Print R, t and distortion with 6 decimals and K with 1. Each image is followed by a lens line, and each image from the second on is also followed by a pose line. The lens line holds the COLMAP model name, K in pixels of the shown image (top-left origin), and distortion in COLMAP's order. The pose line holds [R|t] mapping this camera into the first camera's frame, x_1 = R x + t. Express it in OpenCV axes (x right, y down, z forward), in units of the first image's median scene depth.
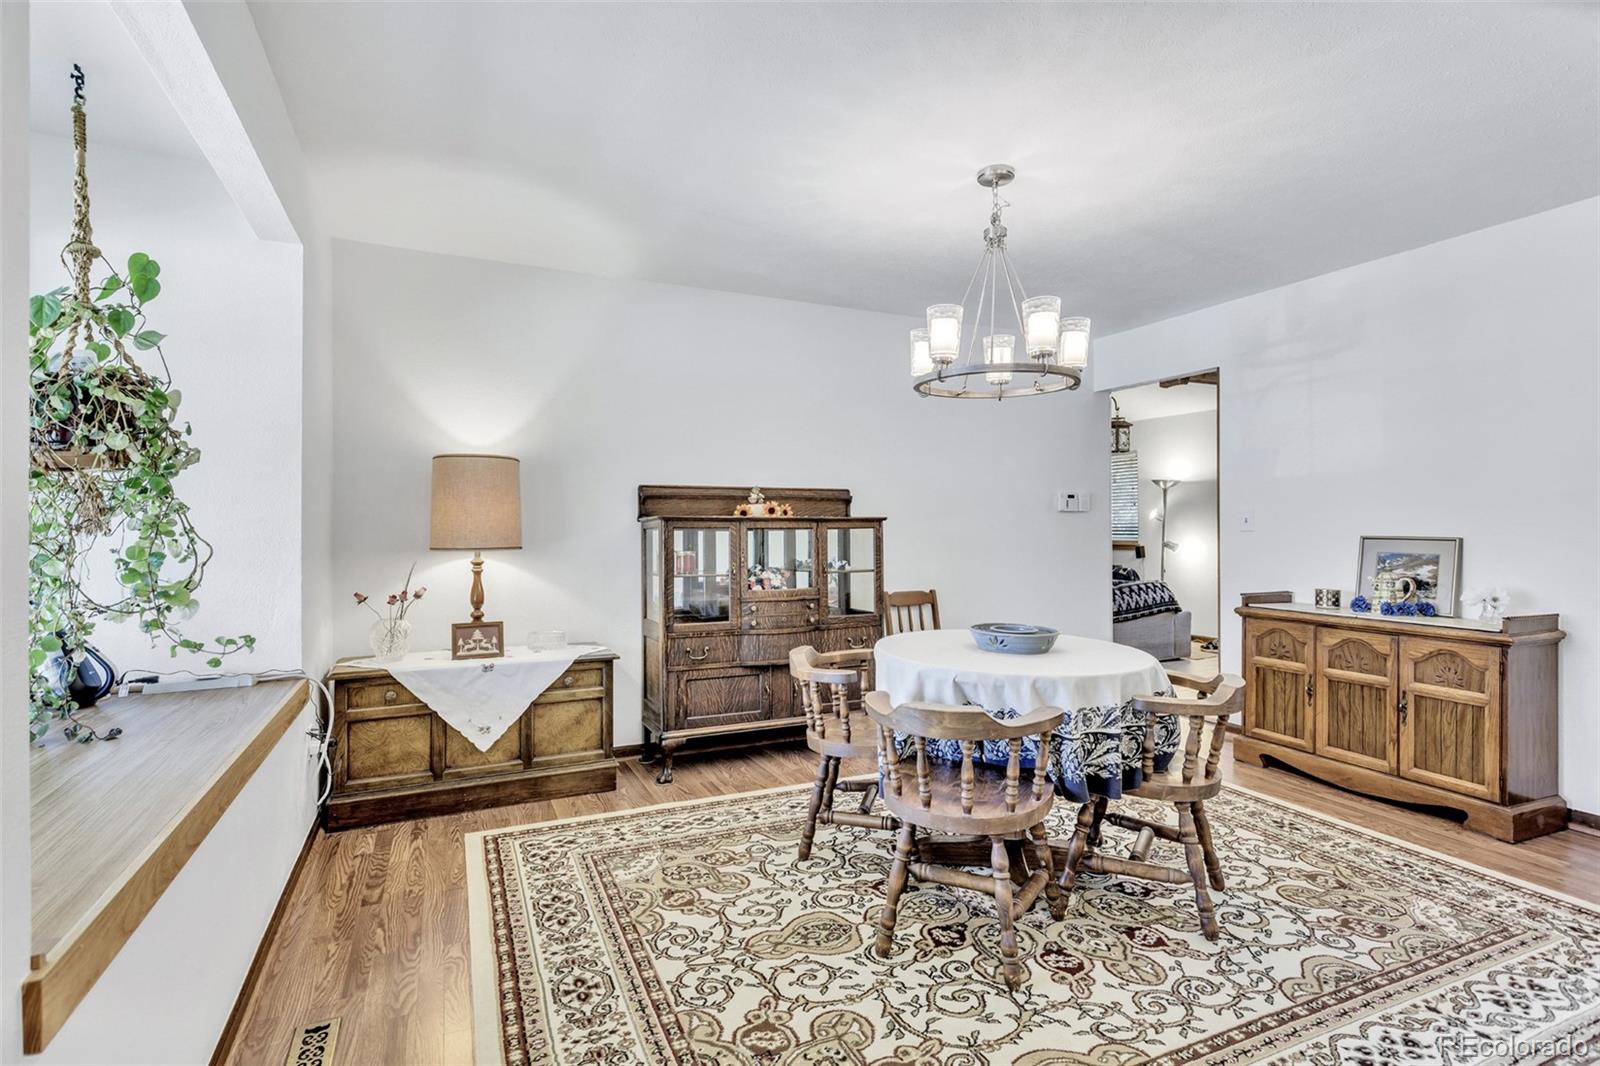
lens RADIAL K [[794.0, 0, 802.7], [0, 794.0, 527.3], [0, 0, 1]] dist [0.002111, 0.002885]
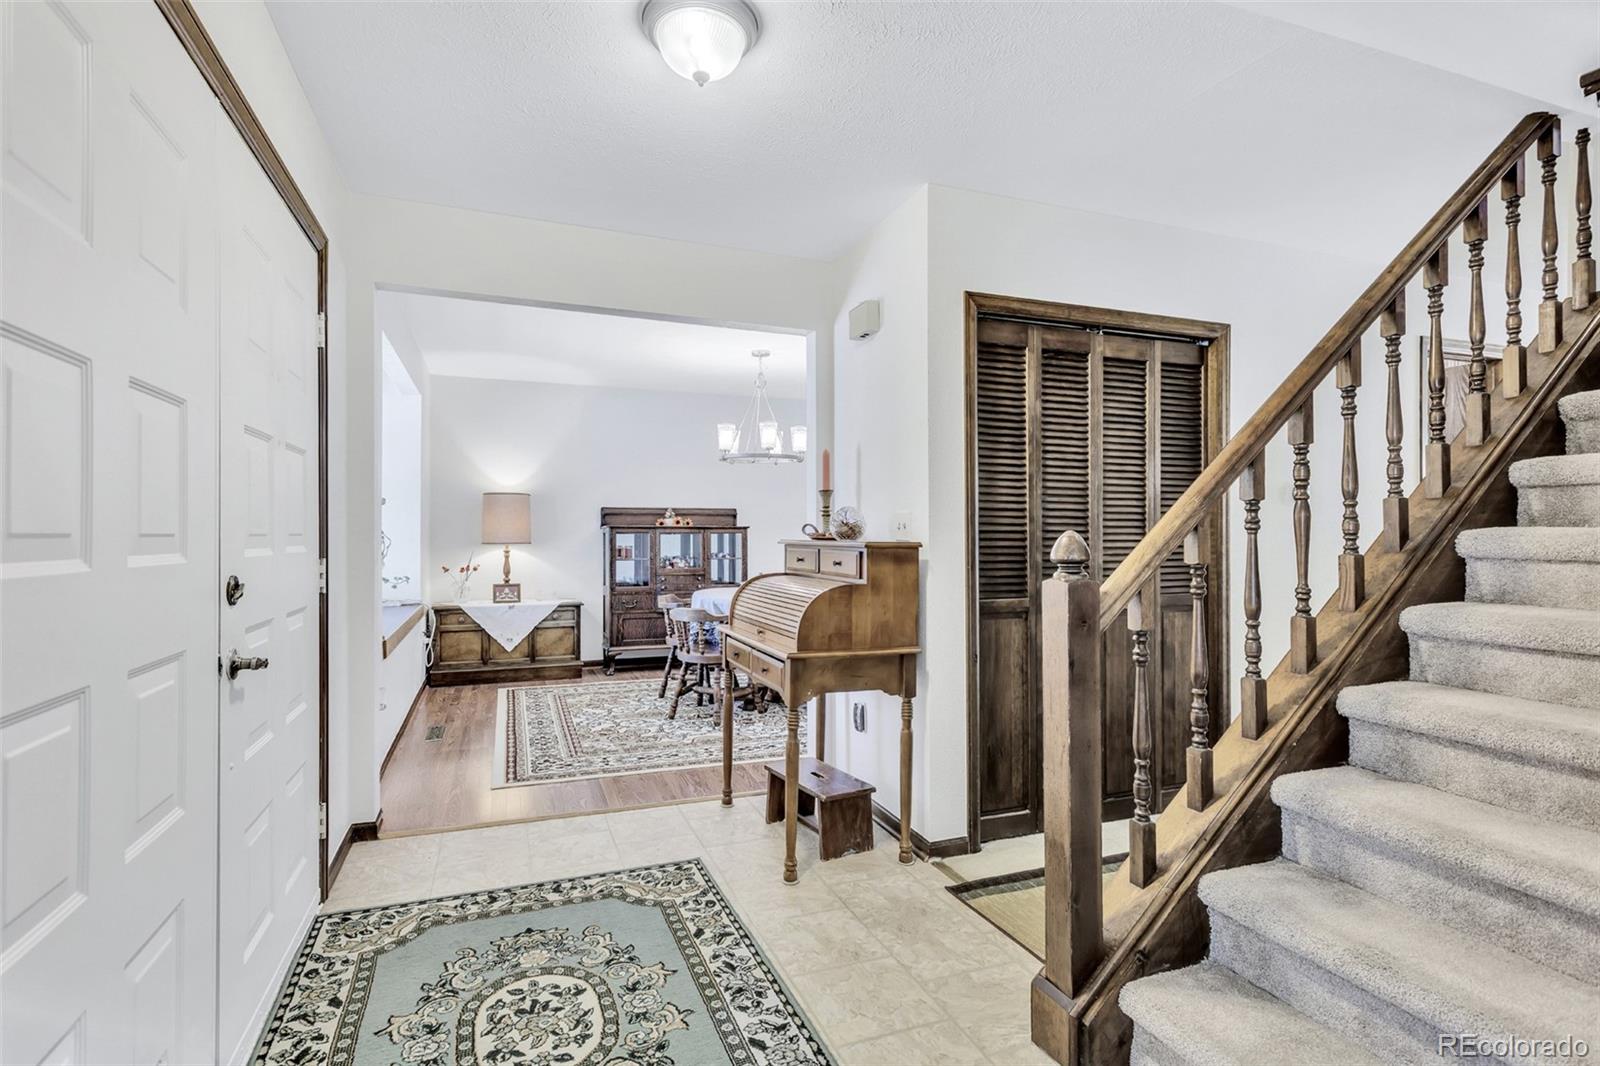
lens RADIAL K [[794.0, 0, 799.1], [0, 794.0, 532.3], [0, 0, 1]] dist [0.002111, 0.002885]
pose [[0.997571, 0.003319, -0.069571, 0.395319], [-0.003056, 0.999988, 0.003887, -0.008378], [0.069583, -0.003665, 0.997569, -0.791154]]
